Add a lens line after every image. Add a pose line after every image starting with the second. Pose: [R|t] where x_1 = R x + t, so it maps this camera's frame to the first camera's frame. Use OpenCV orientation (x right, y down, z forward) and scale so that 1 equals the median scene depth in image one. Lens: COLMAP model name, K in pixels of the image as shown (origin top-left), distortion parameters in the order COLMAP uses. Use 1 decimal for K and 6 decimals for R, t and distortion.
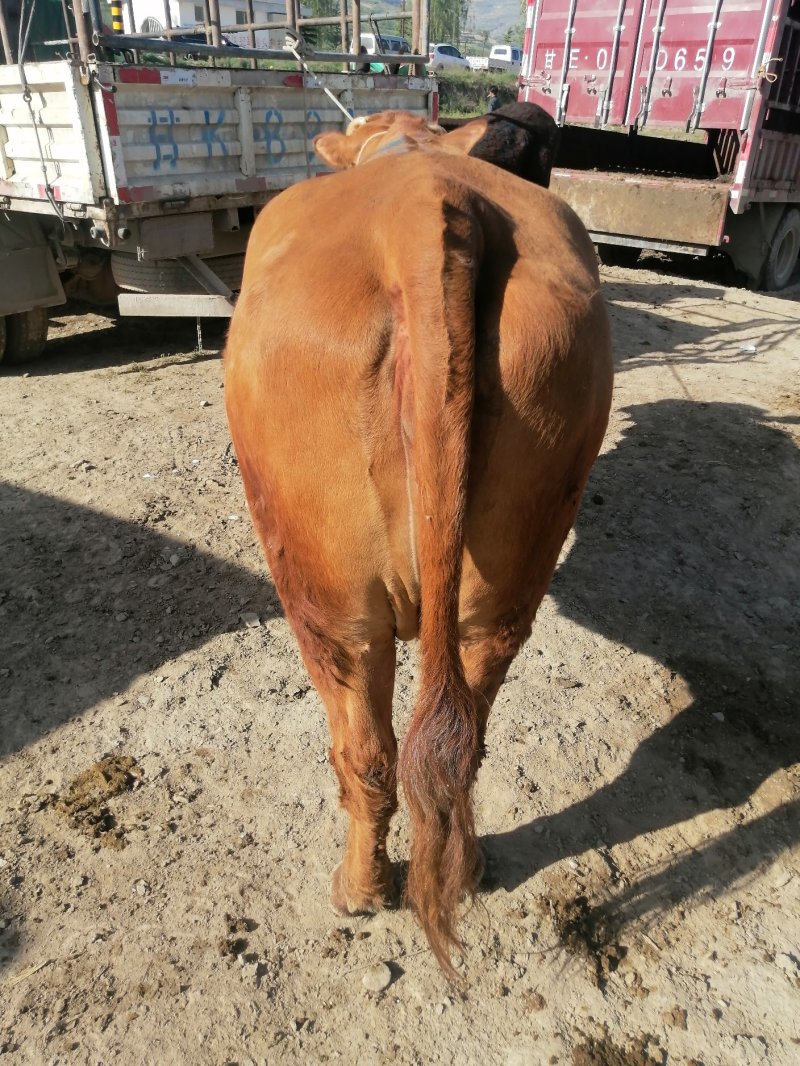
lens RADIAL K [[834.0, 0, 394.4], [0, 834.0, 536.5], [0, 0, 1]] dist [-0.012804, 0.035601]
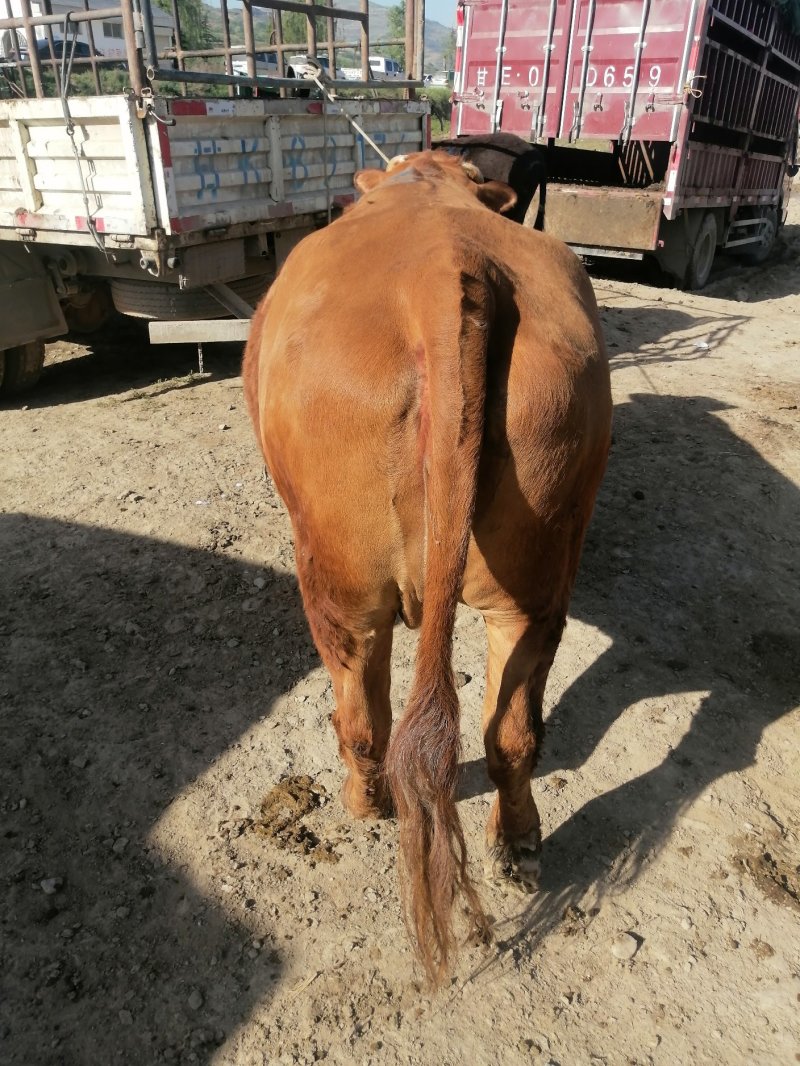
lens RADIAL K [[834.0, 0, 400.8], [0, 834.0, 536.2], [0, 0, 1]] dist [-0.012804, 0.035601]
pose [[0.989908, -0.074382, 0.120620, -0.211462], [0.075496, 0.997135, -0.004687, -0.010764], [-0.119926, 0.013746, 0.992688, -0.026039]]
